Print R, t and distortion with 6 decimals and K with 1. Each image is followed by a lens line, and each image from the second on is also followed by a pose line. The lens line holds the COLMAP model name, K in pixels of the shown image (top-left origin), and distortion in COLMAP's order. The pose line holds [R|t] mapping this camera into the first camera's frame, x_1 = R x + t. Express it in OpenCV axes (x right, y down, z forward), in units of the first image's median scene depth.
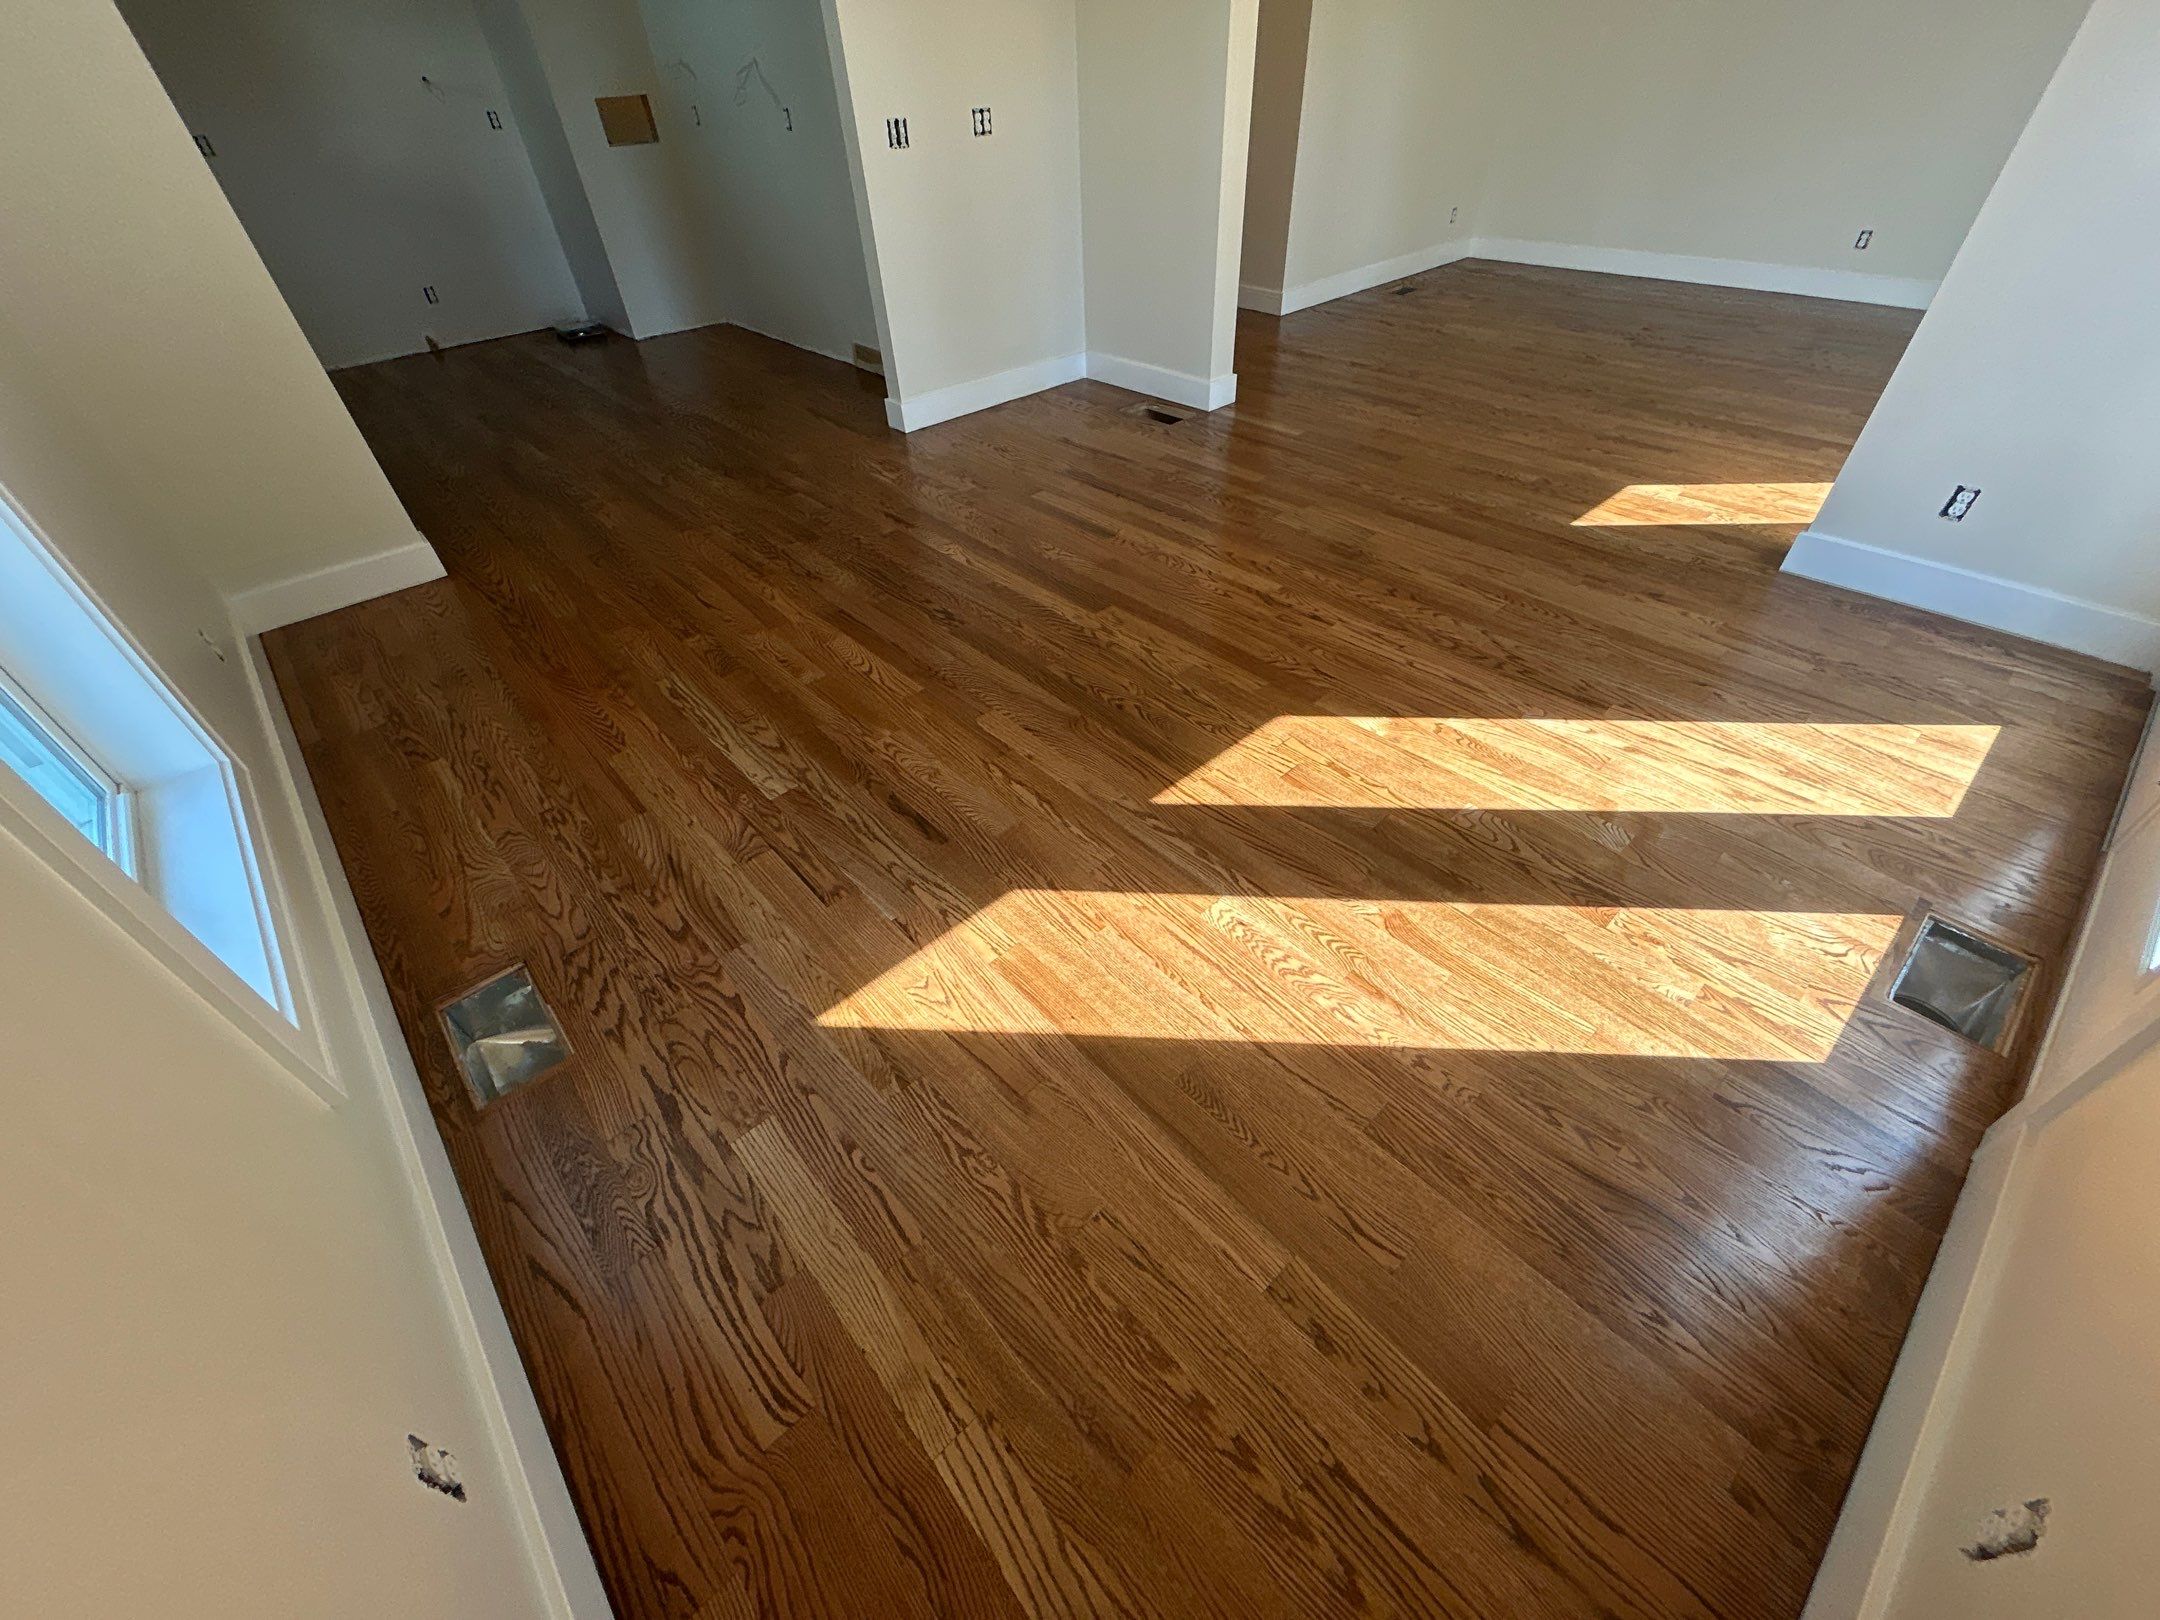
lens RADIAL K [[869.4, 0, 1085.1], [0, 869.4, 821.0], [0, 0, 1]] dist [-0.002707, 0.000814]
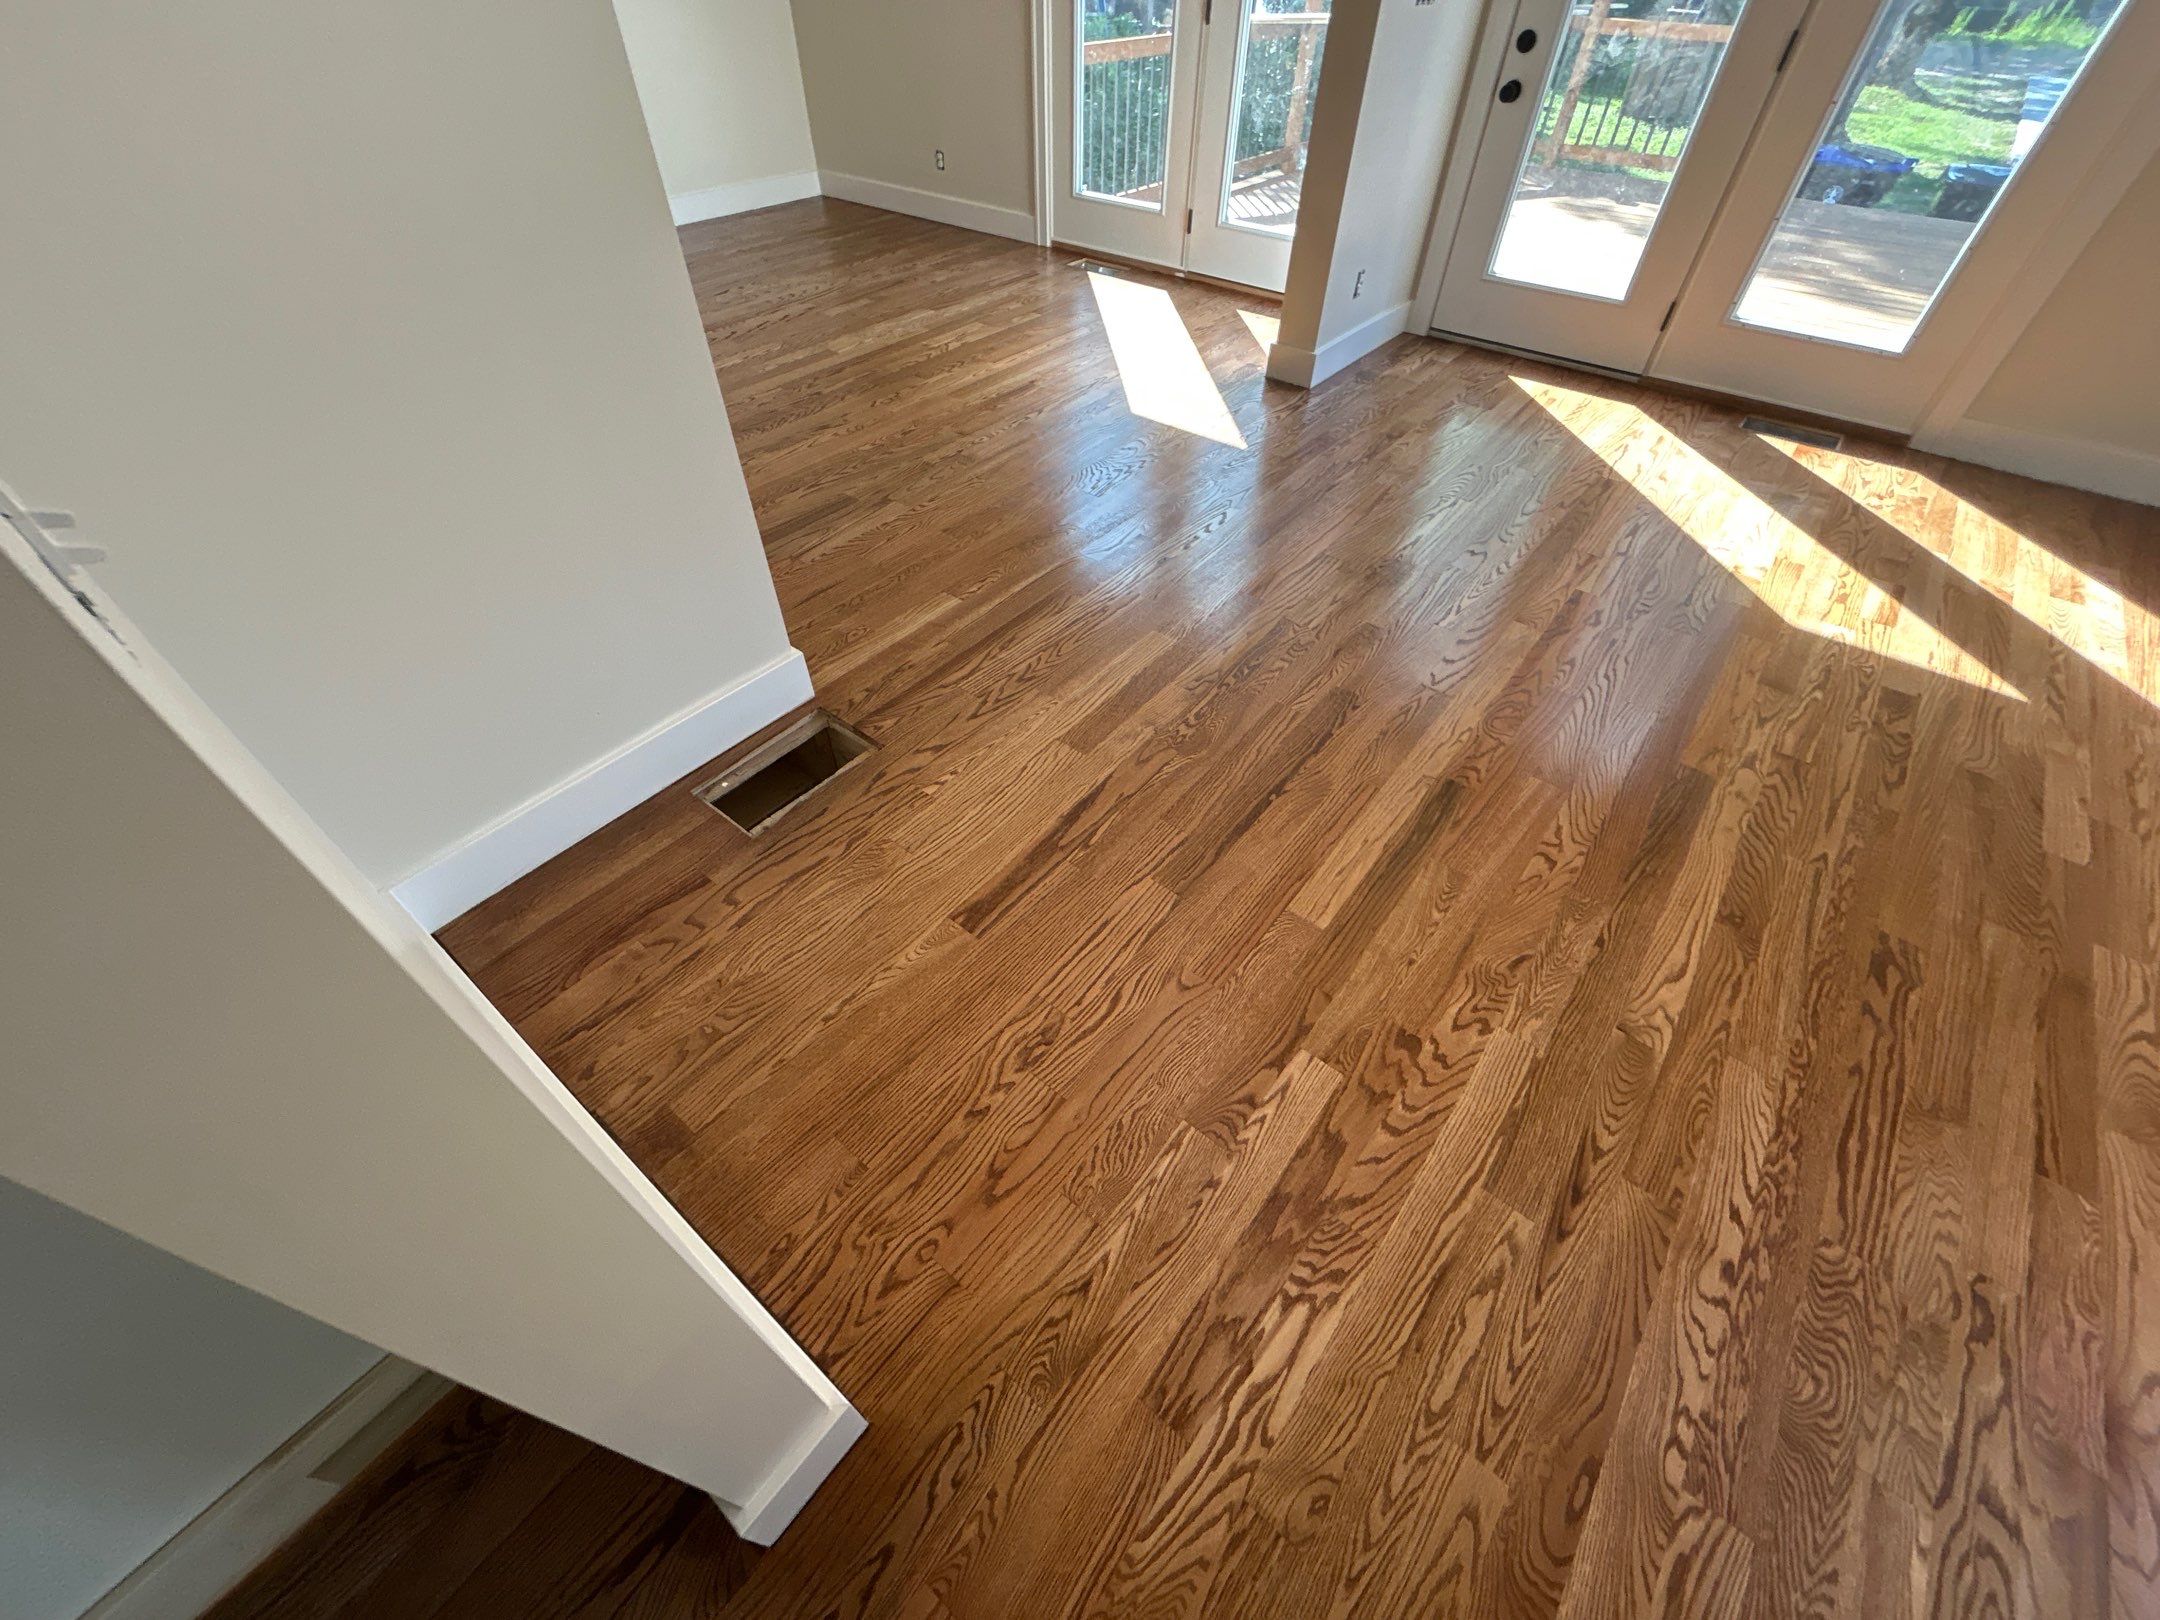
lens RADIAL K [[869.4, 0, 1074.5], [0, 869.4, 812.7], [0, 0, 1]] dist [-0.002707, 0.000814]
pose [[-0.156835, -0.684637, 0.711811, -0.485301], [0.660116, 0.463421, 0.591175, -1.135241], [-0.734609, 0.562595, 0.379259, 1.341013]]
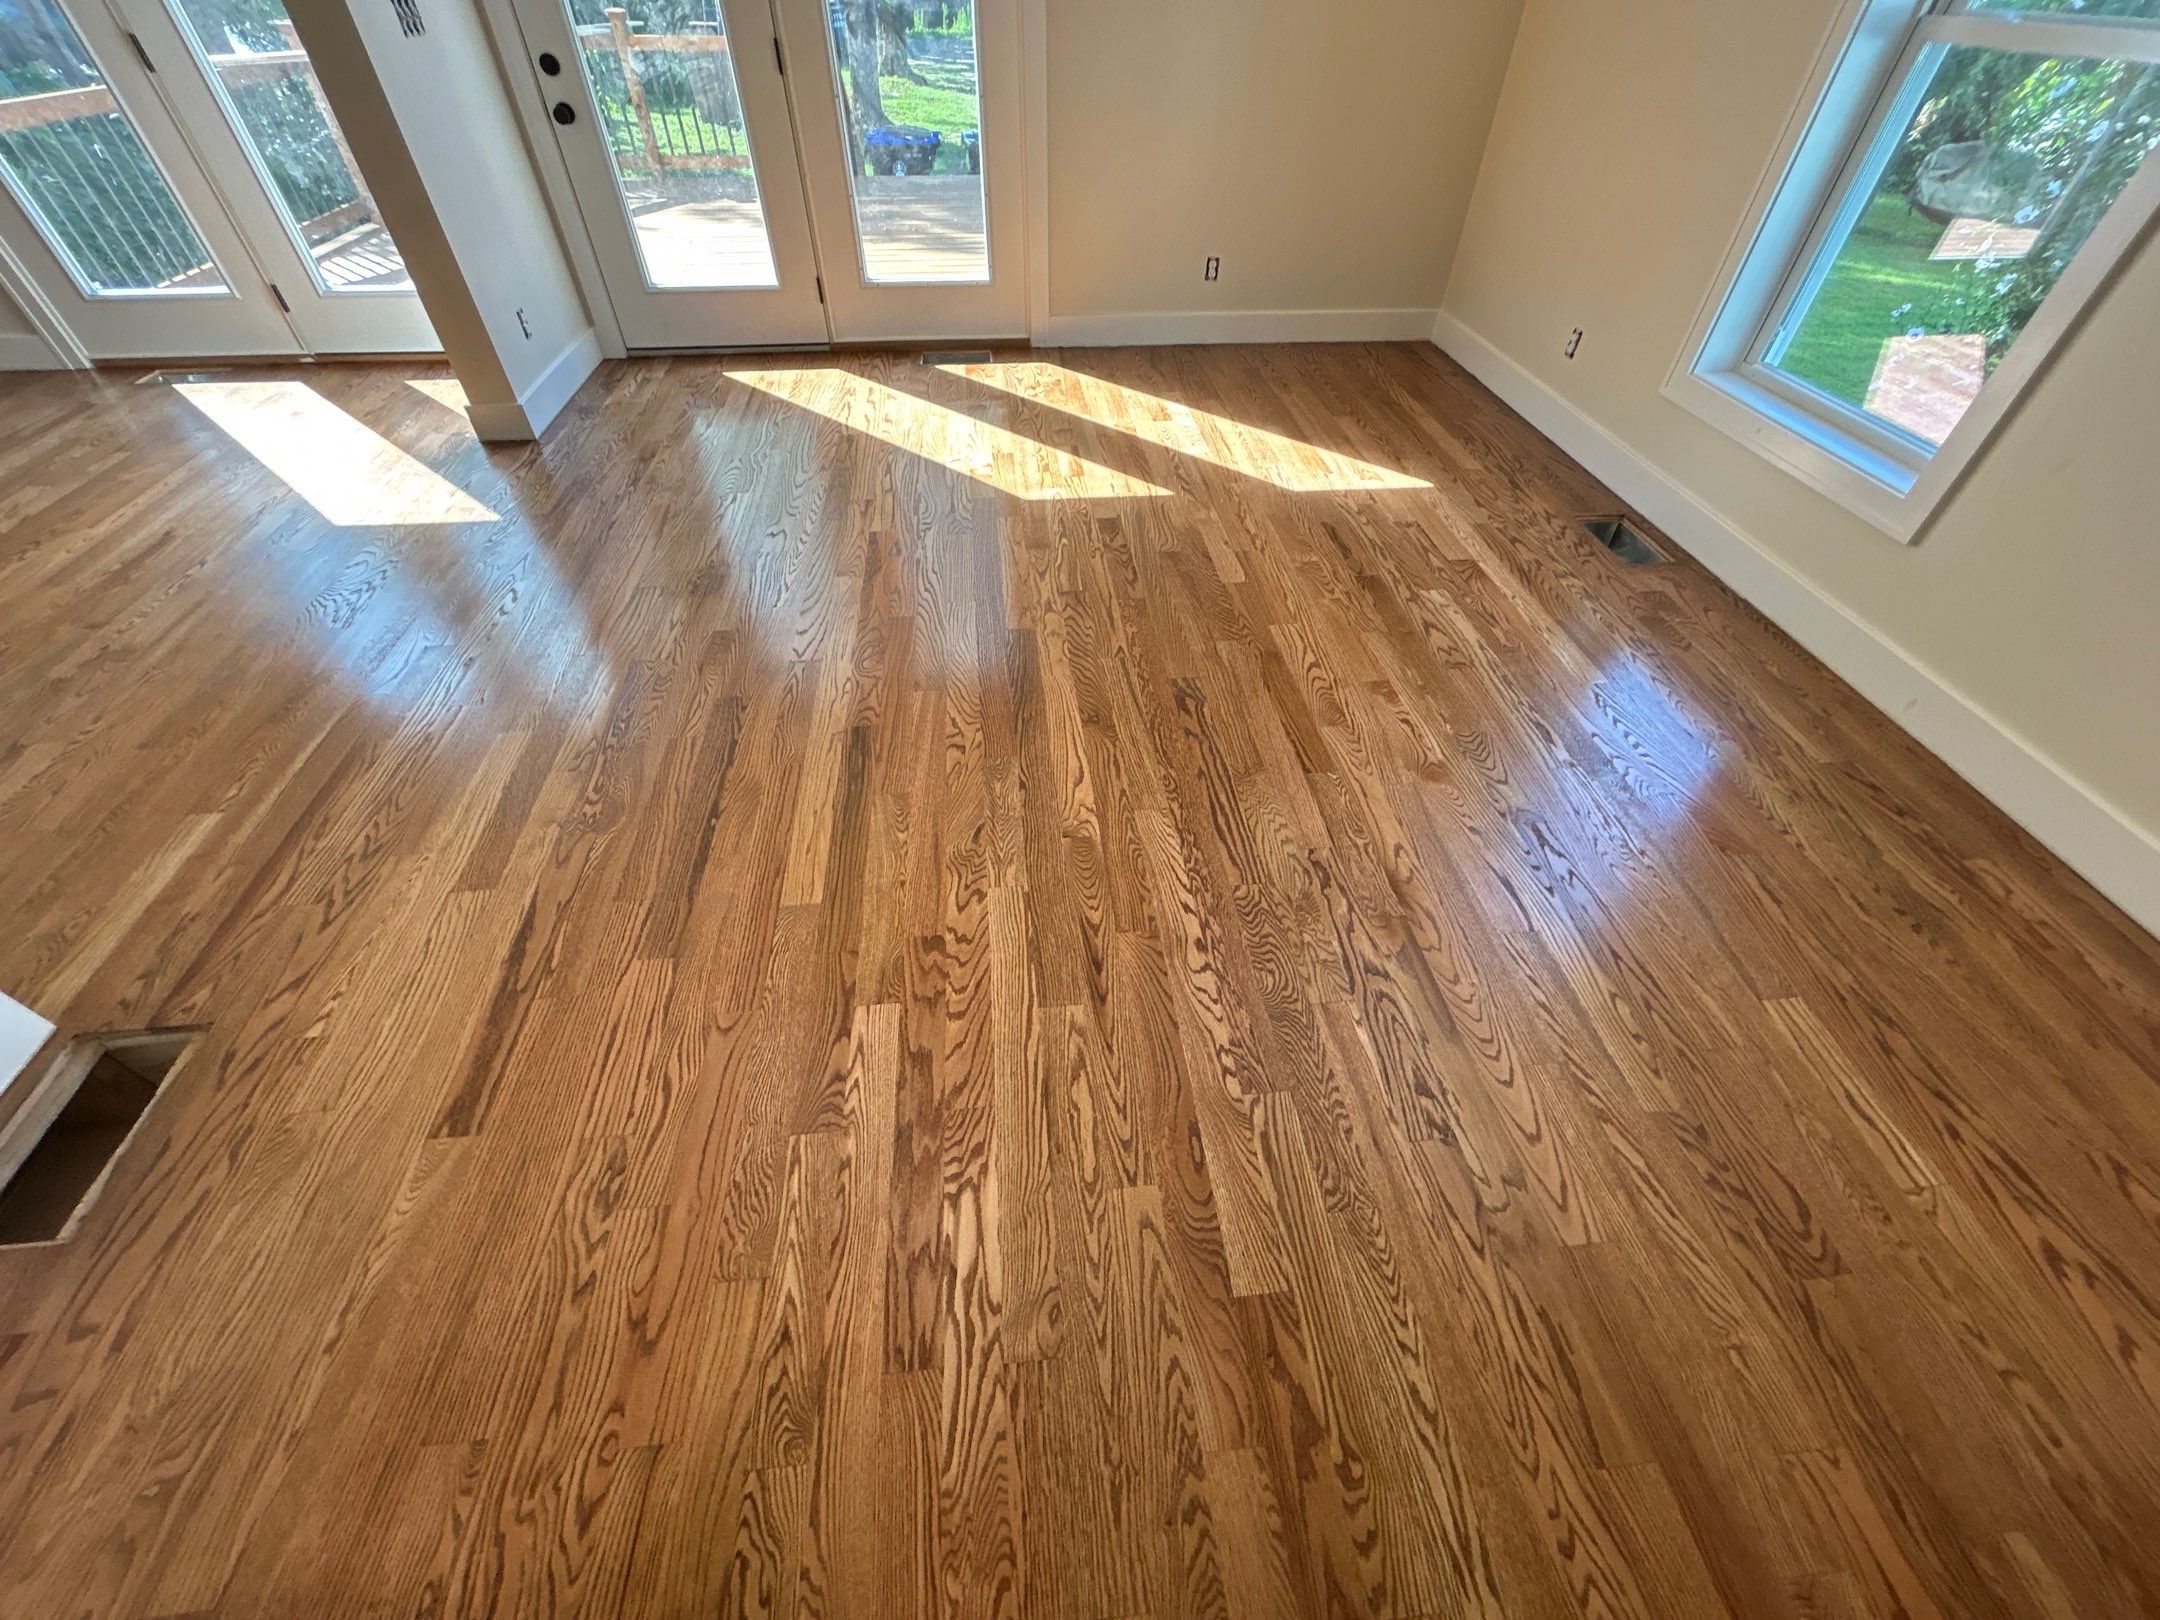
lens RADIAL K [[869.4, 0, 1080.9], [0, 869.4, 811.2], [0, 0, 1]] dist [-0.002707, 0.000814]
pose [[-0.807362, -0.394301, 0.438969, -0.550396], [0.411338, 0.157275, 0.897812, -1.126630], [-0.423047, 0.905423, 0.035213, 1.323555]]
